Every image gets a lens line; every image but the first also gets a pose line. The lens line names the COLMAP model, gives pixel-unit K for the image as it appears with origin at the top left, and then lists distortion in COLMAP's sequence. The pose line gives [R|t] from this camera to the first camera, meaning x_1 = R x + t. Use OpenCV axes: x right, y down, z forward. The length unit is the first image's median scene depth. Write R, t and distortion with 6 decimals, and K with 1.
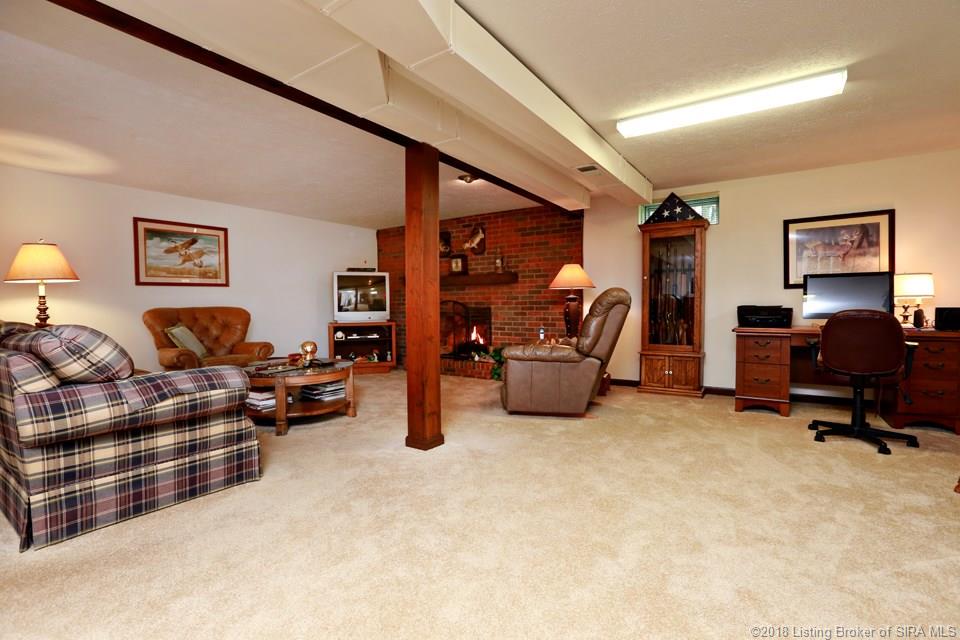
lens RADIAL K [[445.9, 0, 475.6], [0, 445.9, 319.6], [0, 0, 1]] dist [-0.048583, 0.012040]
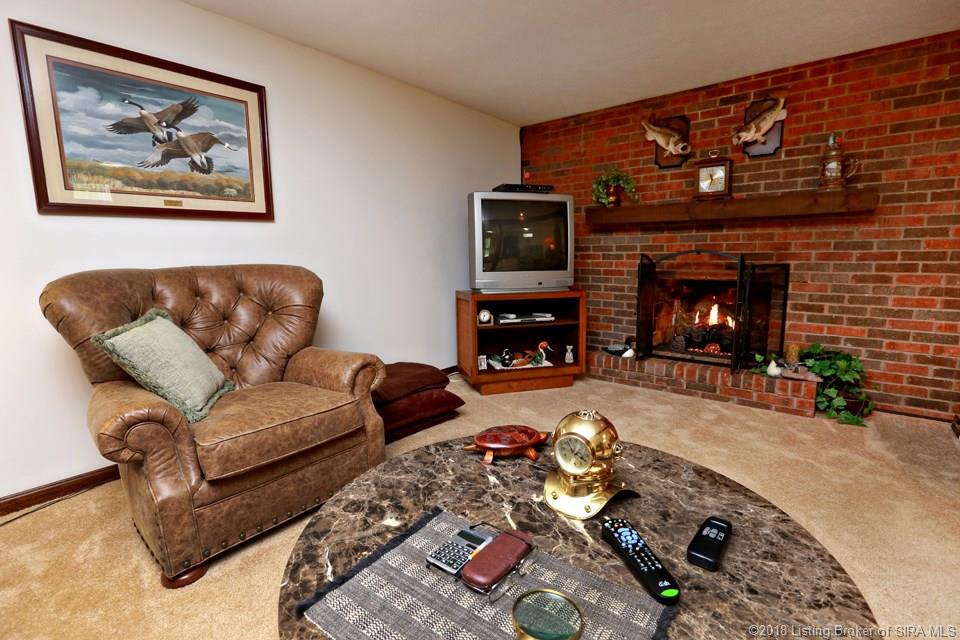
lens RADIAL K [[445.9, 0, 480.4], [0, 445.9, 322.1], [0, 0, 1]] dist [-0.048583, 0.012040]
pose [[0.995758, 0.011742, -0.091261, -0.273689], [-0.001236, 0.993441, 0.114341, -0.019382], [0.092005, -0.113743, 0.989241, 0.499874]]
